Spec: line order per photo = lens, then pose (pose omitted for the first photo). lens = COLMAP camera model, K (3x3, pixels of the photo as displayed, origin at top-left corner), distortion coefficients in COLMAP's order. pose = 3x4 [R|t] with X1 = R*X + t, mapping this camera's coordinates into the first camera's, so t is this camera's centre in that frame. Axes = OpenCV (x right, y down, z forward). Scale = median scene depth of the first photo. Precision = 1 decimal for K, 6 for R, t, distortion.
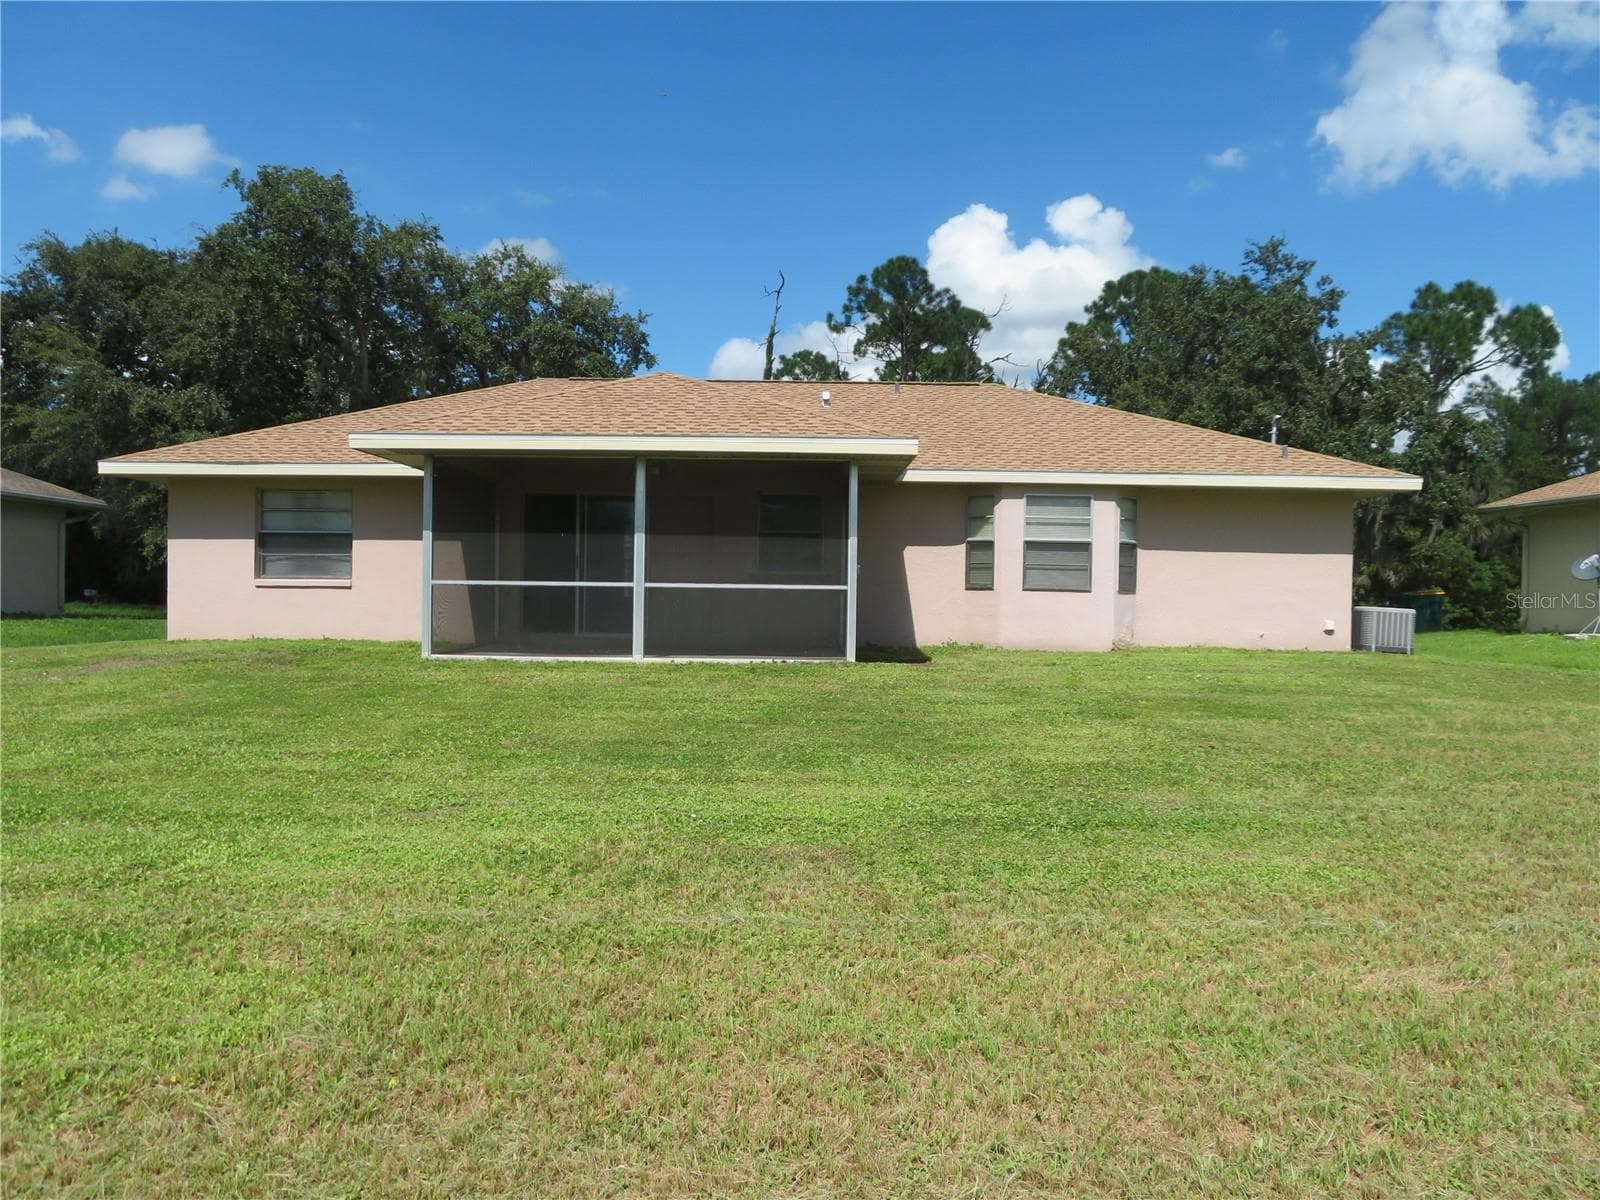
lens RADIAL K [[1160.2, 0, 793.0], [0, 1160.2, 600.3], [0, 0, 1]] dist [-0.001472, 0.004348]
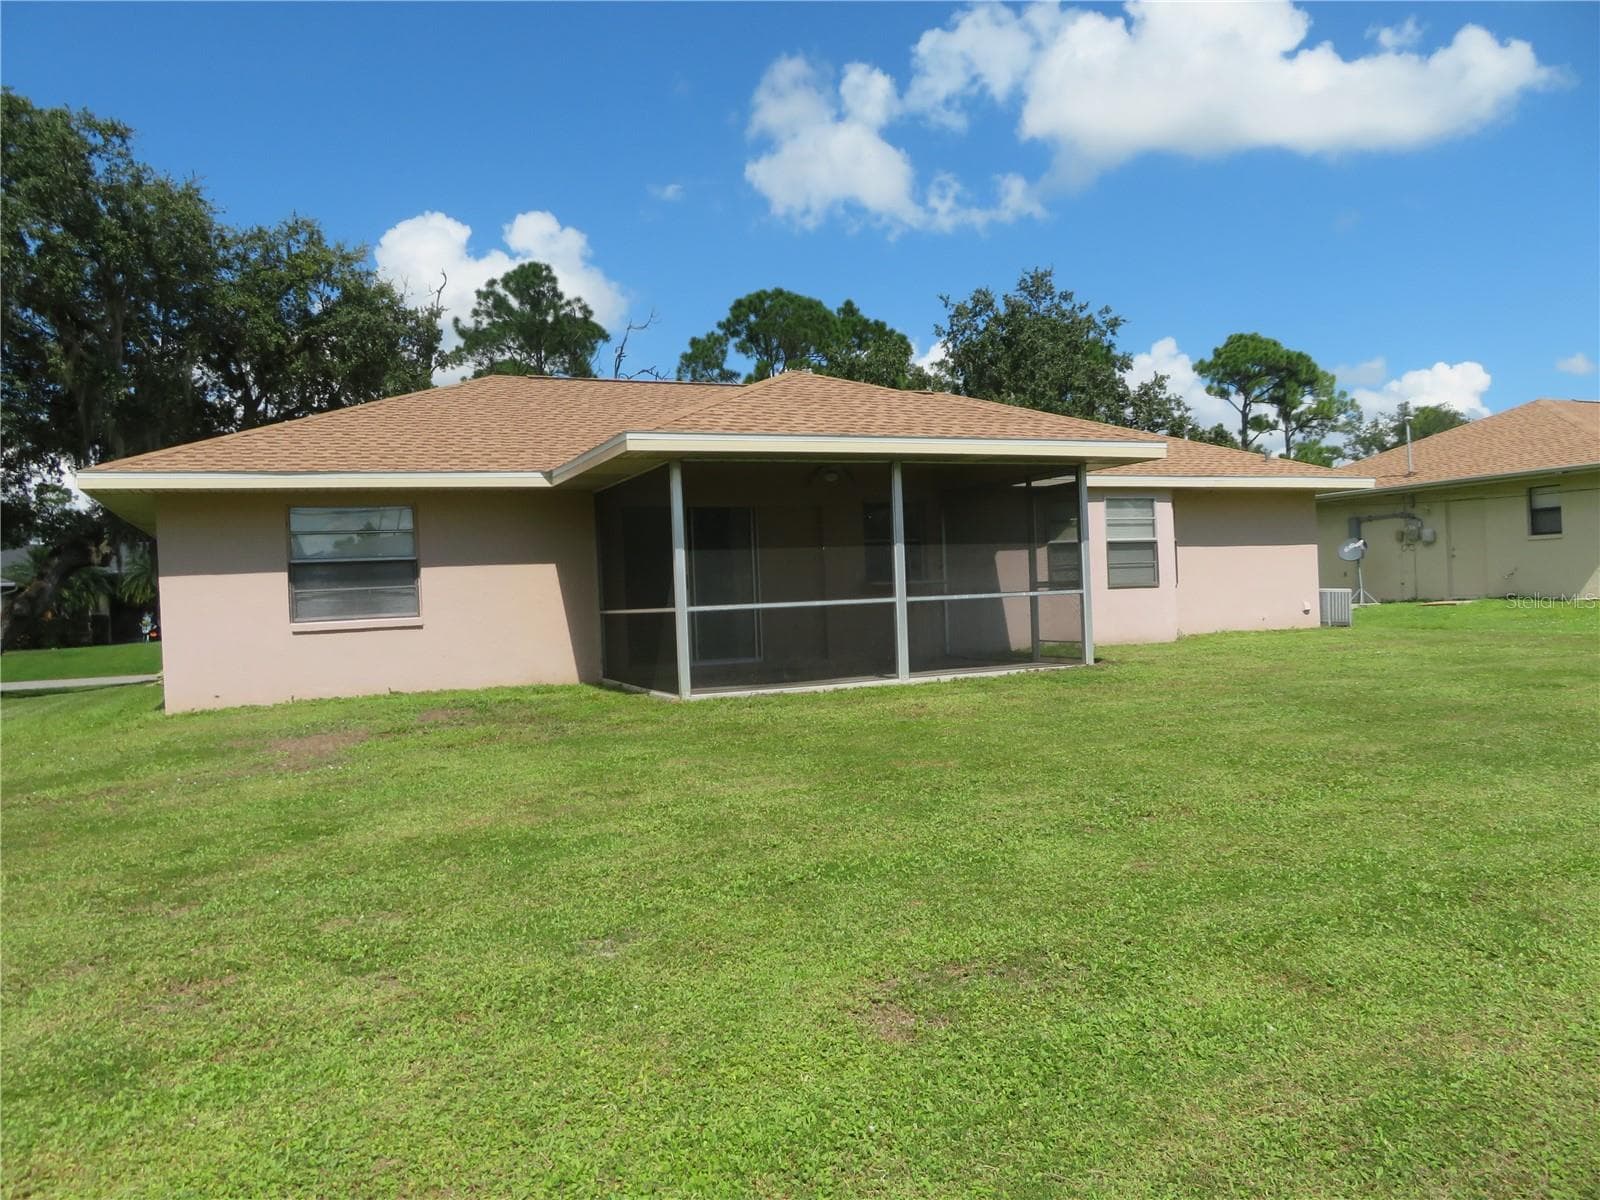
lens RADIAL K [[1160.2, 0, 793.0], [0, 1160.2, 600.3], [0, 0, 1]] dist [-0.001472, 0.004348]
pose [[0.906163, -0.053330, 0.419554, -0.486022], [0.058495, 0.998288, 0.000555, -0.014704], [-0.418865, 0.024039, 0.907730, 0.160632]]
